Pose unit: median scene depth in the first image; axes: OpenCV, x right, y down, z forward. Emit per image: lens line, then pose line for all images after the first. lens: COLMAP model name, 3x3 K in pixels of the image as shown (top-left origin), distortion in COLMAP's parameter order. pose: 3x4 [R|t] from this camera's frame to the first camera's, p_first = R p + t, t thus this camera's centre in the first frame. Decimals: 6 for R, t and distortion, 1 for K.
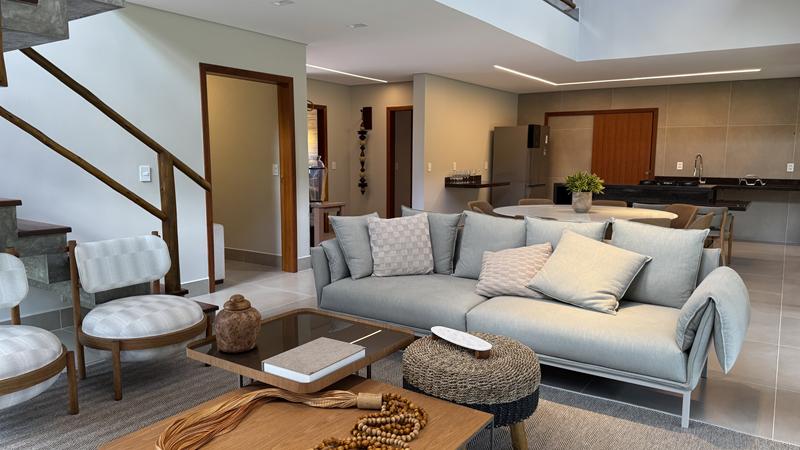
lens RADIAL K [[560.9, 0, 400.0], [0, 560.9, 225.0], [0, 0, 1]] dist [0.093608, -0.129569]
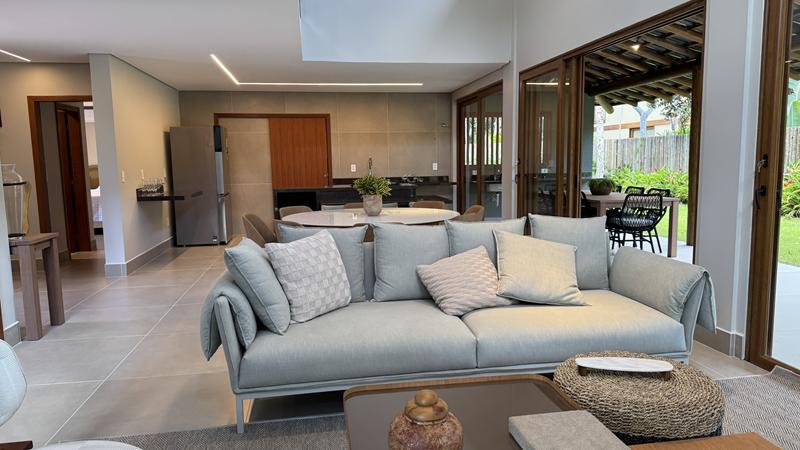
lens RADIAL K [[560.9, 0, 400.0], [0, 560.9, 225.0], [0, 0, 1]] dist [0.093608, -0.129569]
pose [[0.723143, -0.098446, 0.683647, -0.206762], [0.106999, 0.993809, 0.029929, -0.020132], [-0.682360, 0.051506, 0.729199, 0.175600]]
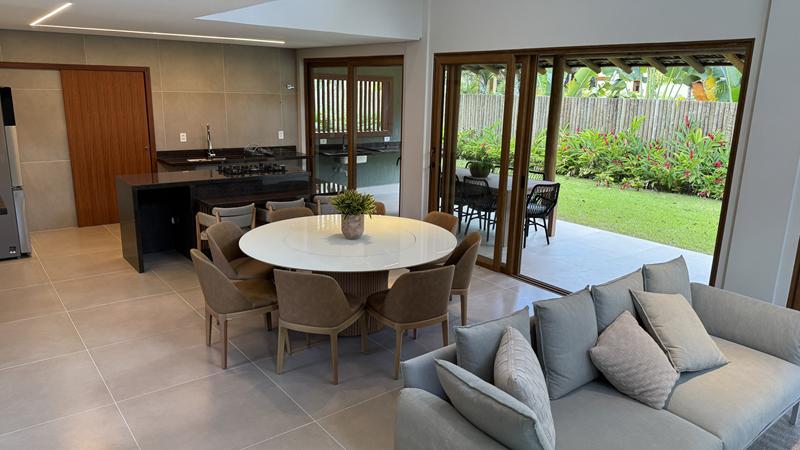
lens RADIAL K [[571.2, 0, 407.4], [0, 571.2, 210.9], [0, 0, 1]] dist [0.079449, -0.142146]
pose [[0.298729, -0.198088, 0.933553, -0.269778], [0.092983, 0.979608, 0.178107, -0.129982], [-0.949797, 0.033599, 0.311057, 0.444485]]
